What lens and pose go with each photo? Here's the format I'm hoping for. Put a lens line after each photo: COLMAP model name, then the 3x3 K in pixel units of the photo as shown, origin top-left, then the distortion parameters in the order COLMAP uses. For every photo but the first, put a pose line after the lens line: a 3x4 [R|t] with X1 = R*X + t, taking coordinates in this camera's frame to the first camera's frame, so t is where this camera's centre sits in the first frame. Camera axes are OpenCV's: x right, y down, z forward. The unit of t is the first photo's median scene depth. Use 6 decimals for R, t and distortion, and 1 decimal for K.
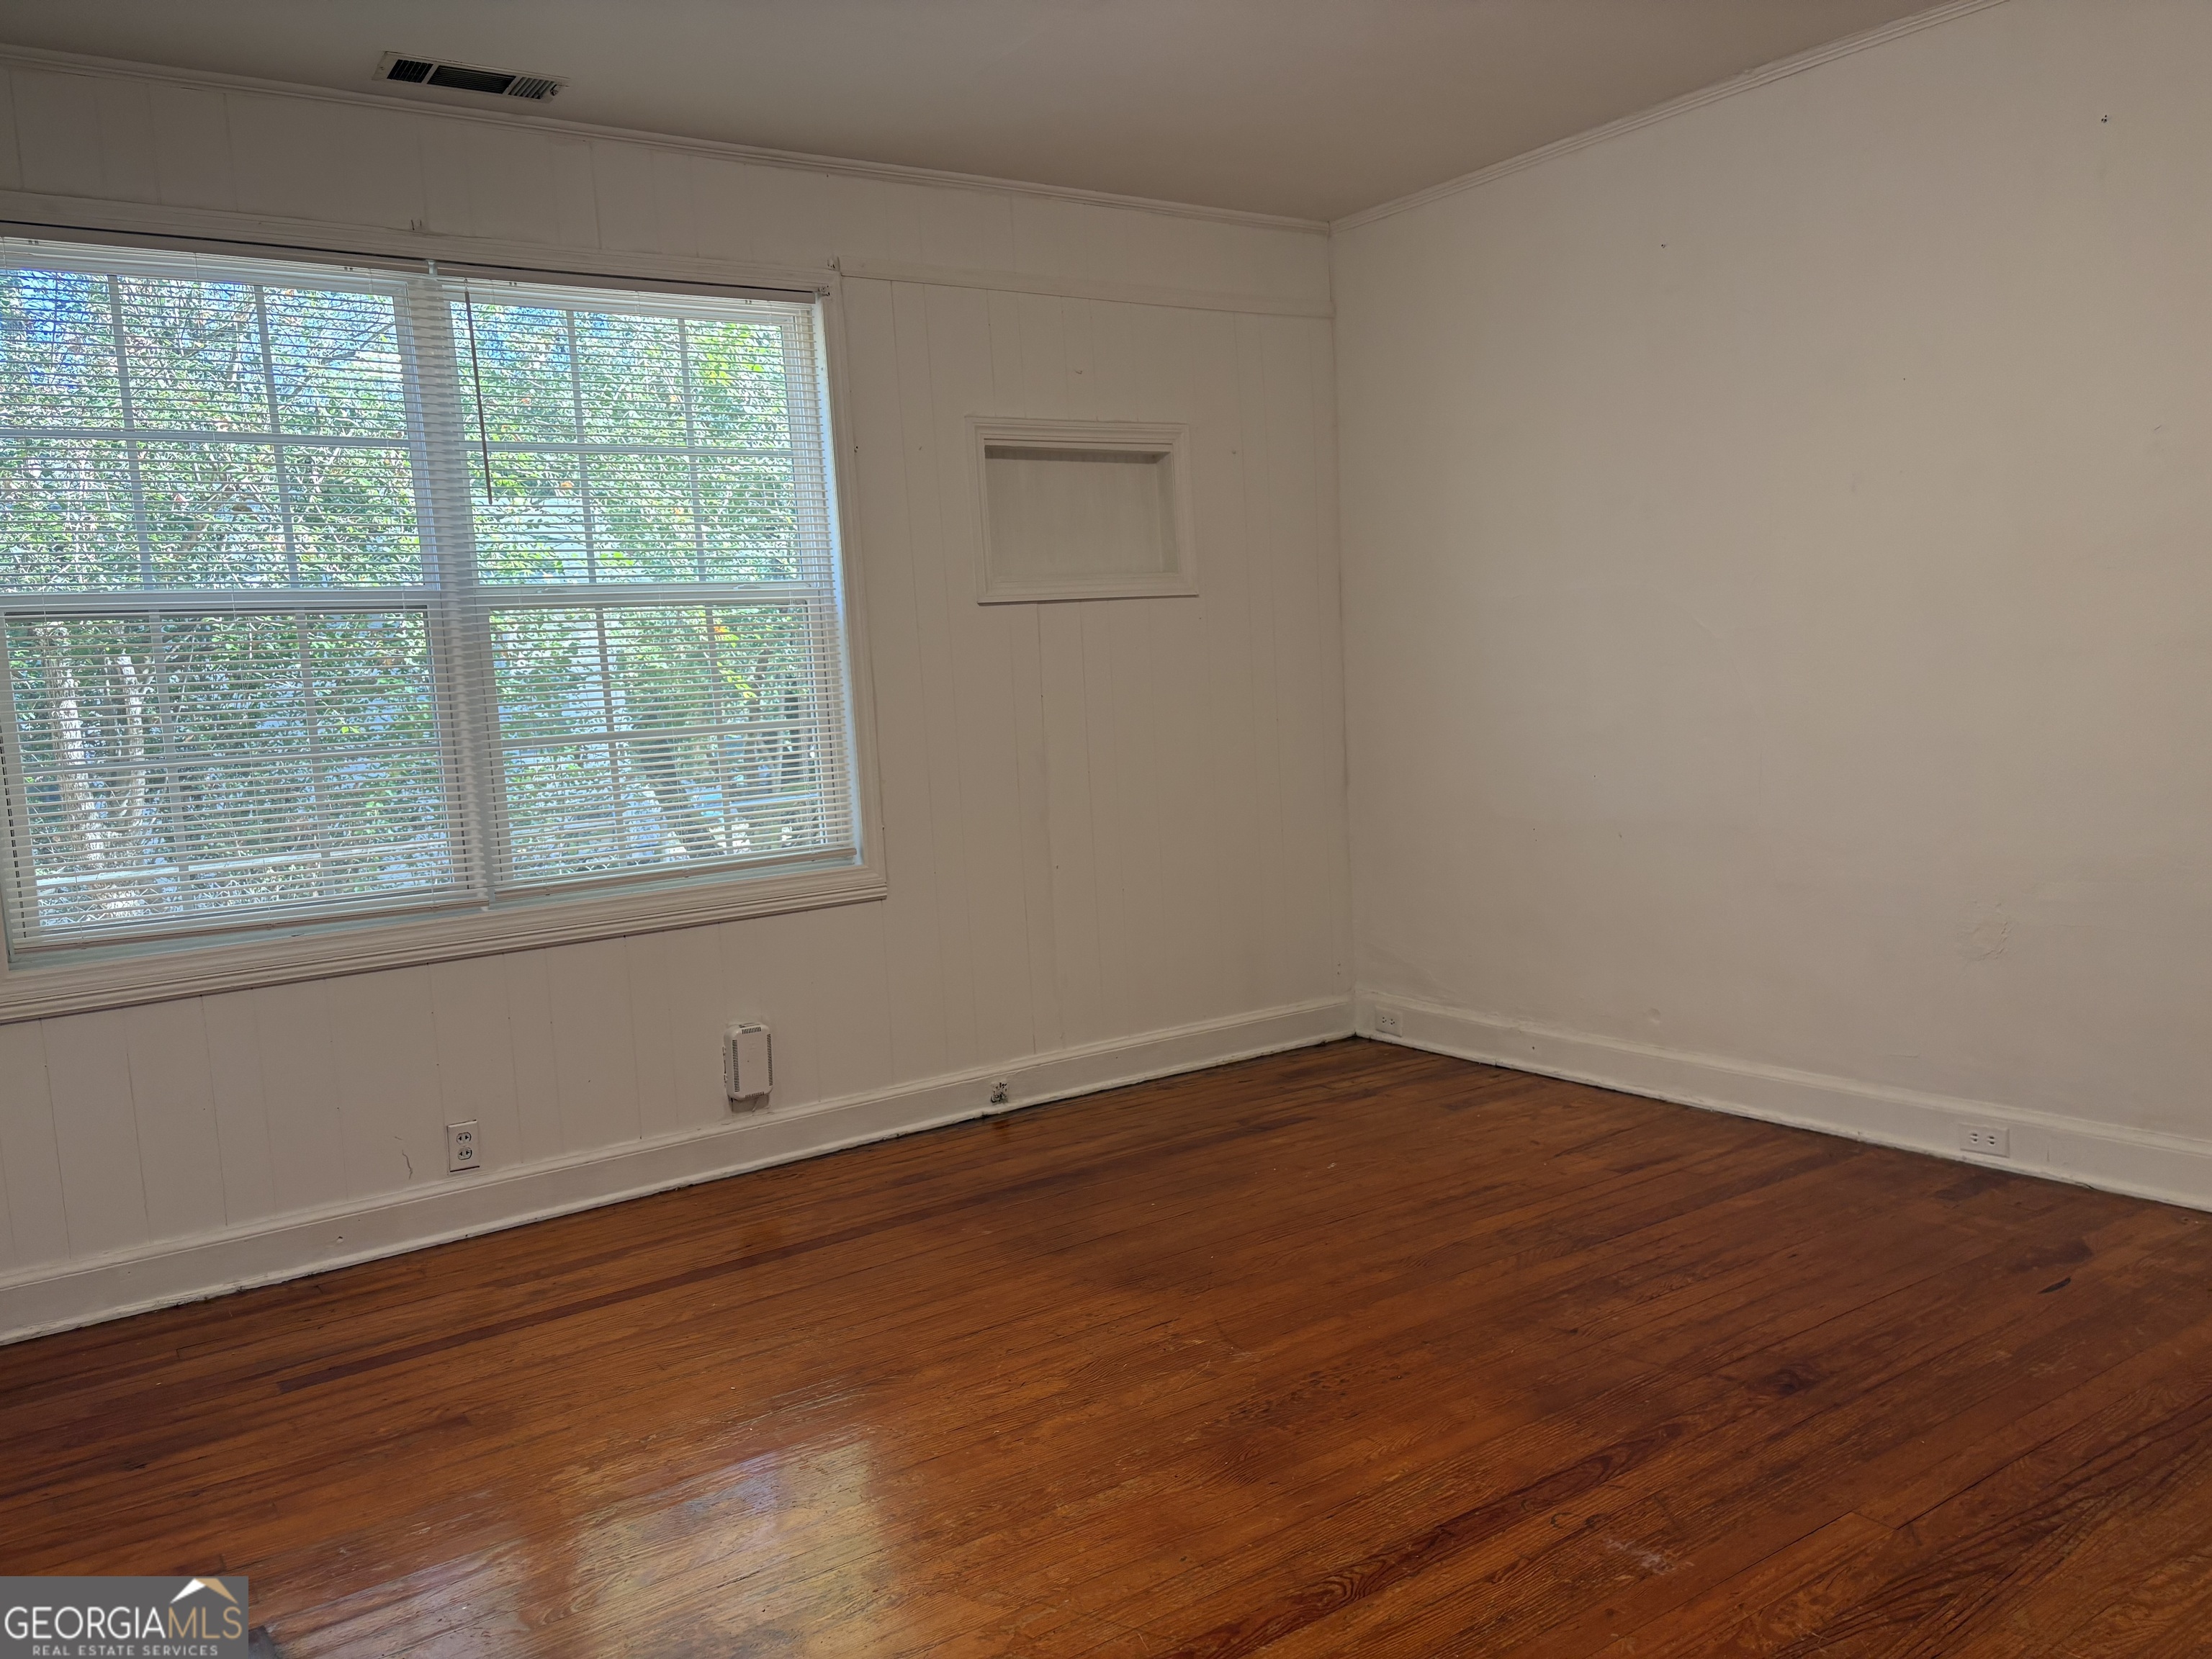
lens RADIAL K [[1730.0, 0, 1106.0], [0, 1730.0, 829.5], [0, 0, 1]] dist [0.077887, -0.052733]
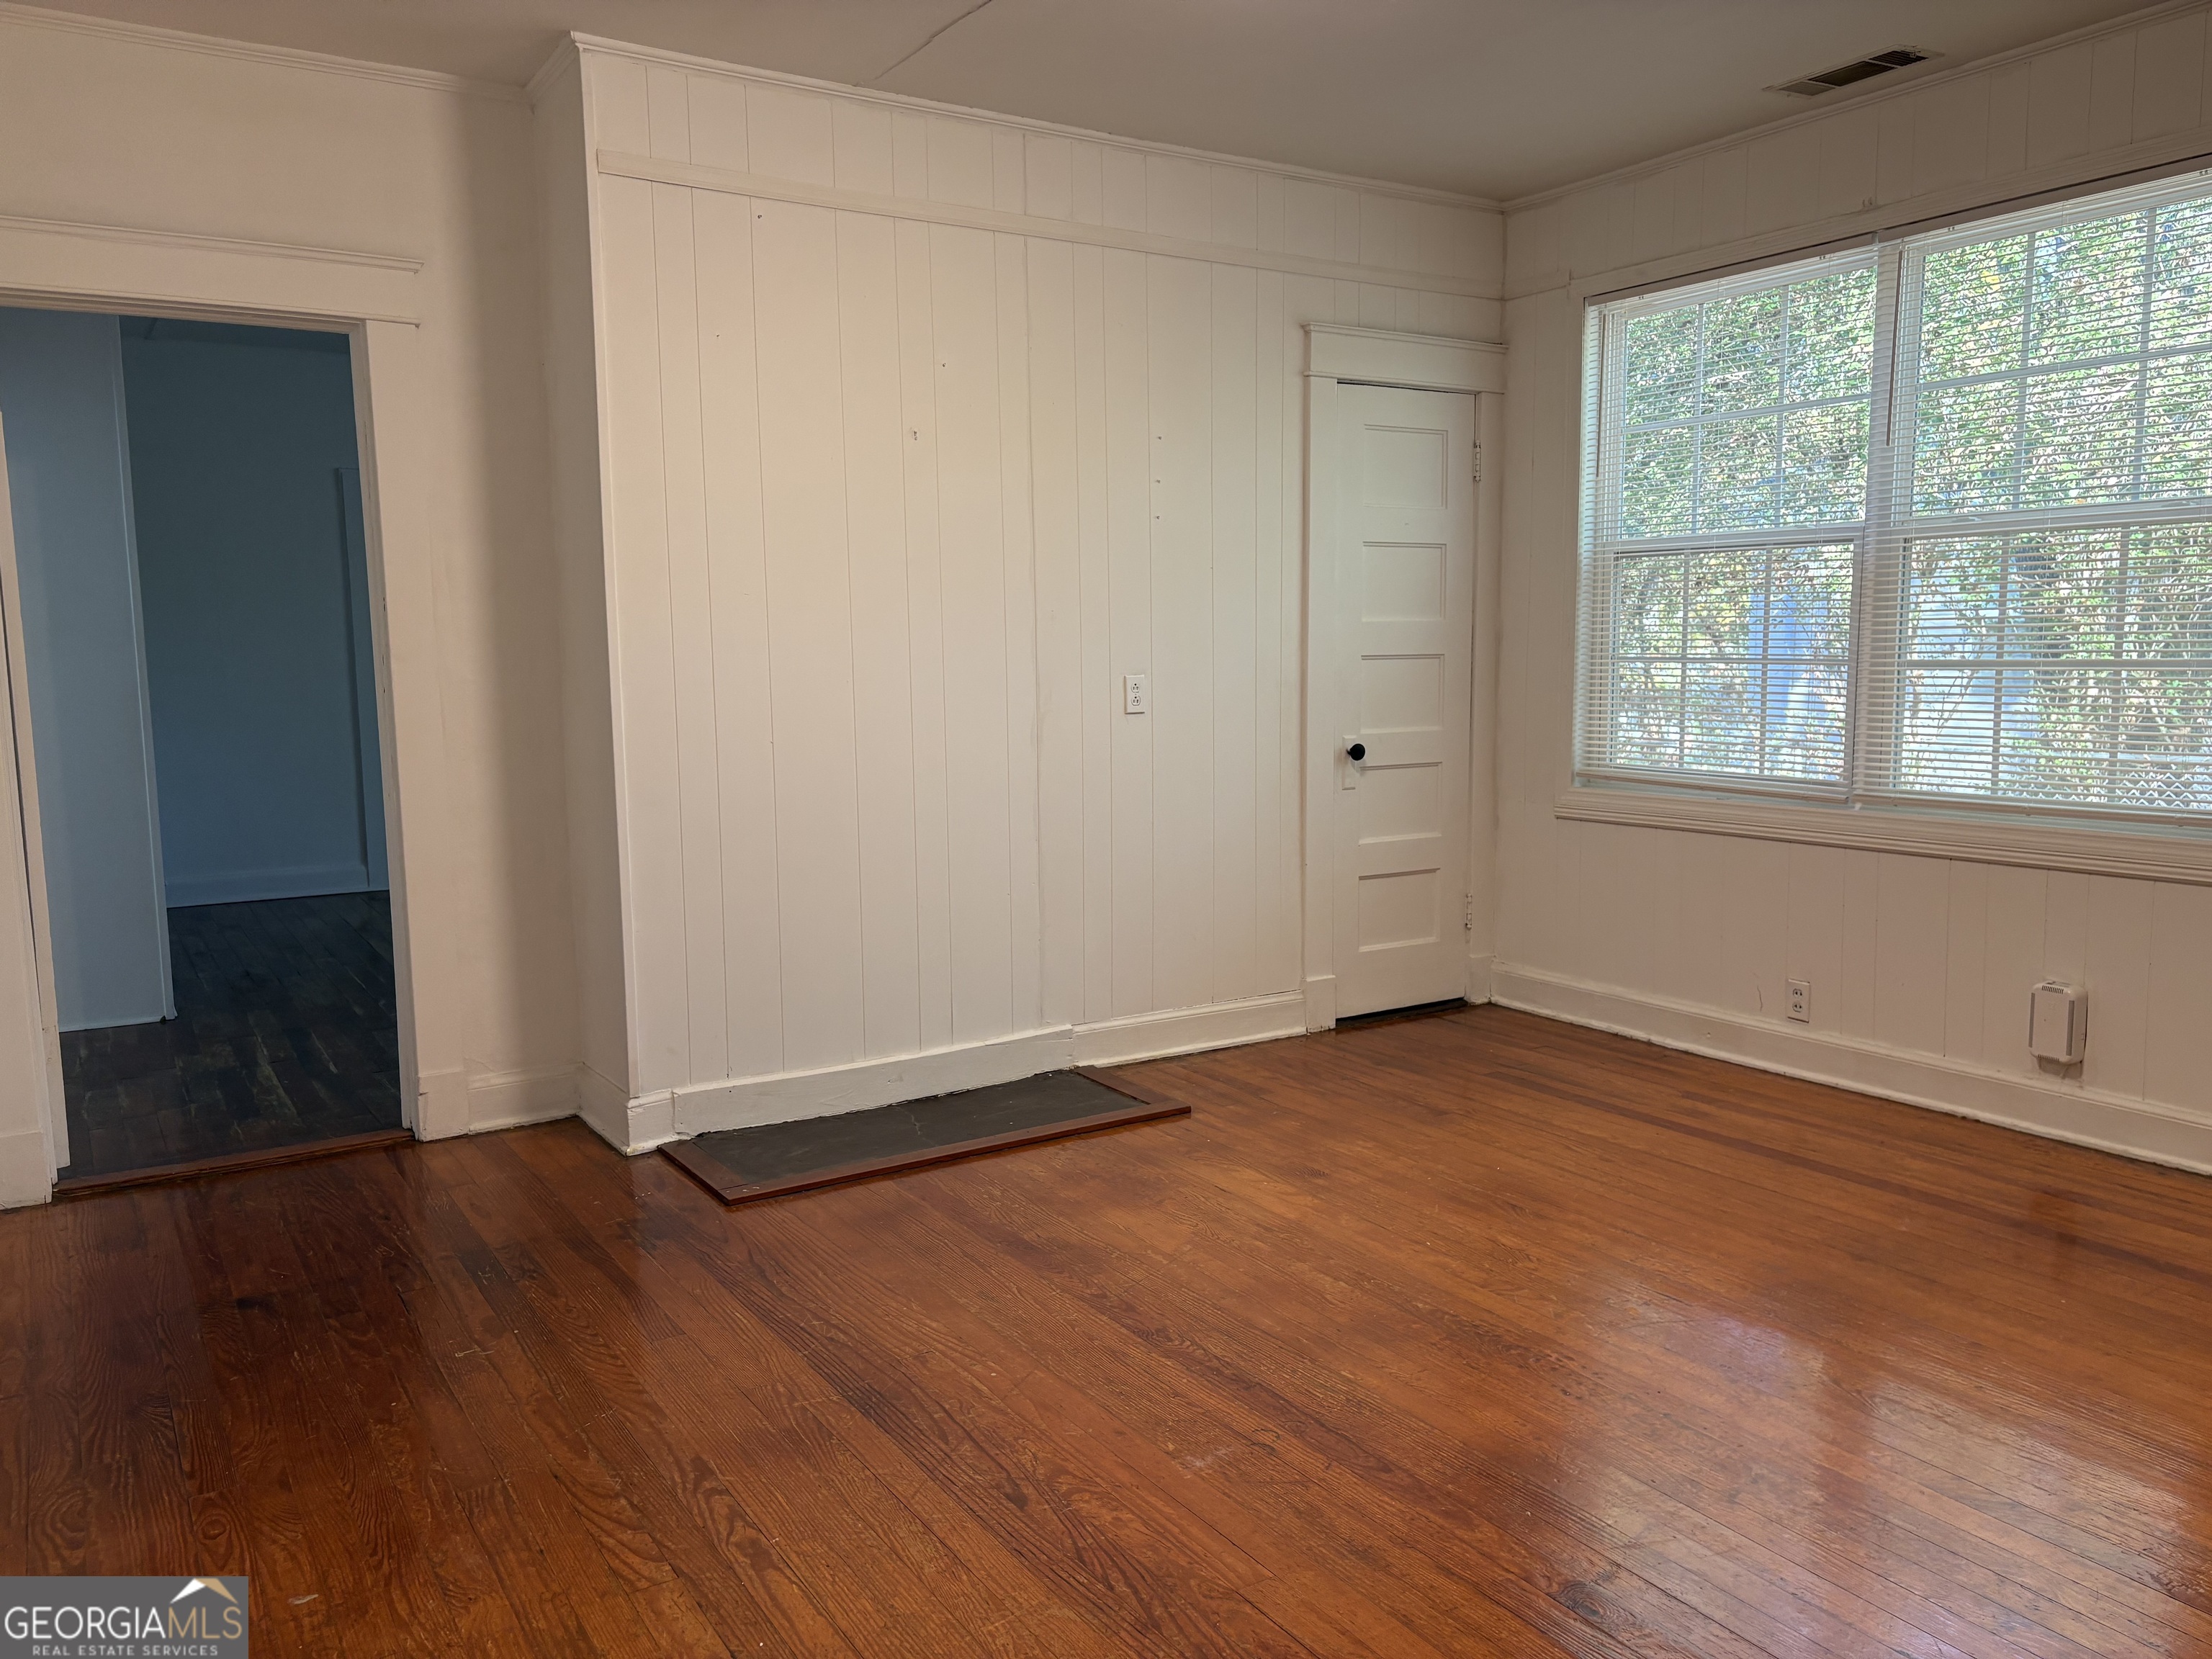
lens RADIAL K [[1730.0, 0, 1106.0], [0, 1730.0, 829.5], [0, 0, 1]] dist [0.077887, -0.052733]
pose [[-0.051390, 0.168769, -0.984315, 0.851165], [-0.076632, 0.982045, 0.172381, -0.107134], [0.995734, 0.084288, -0.037534, 0.602363]]
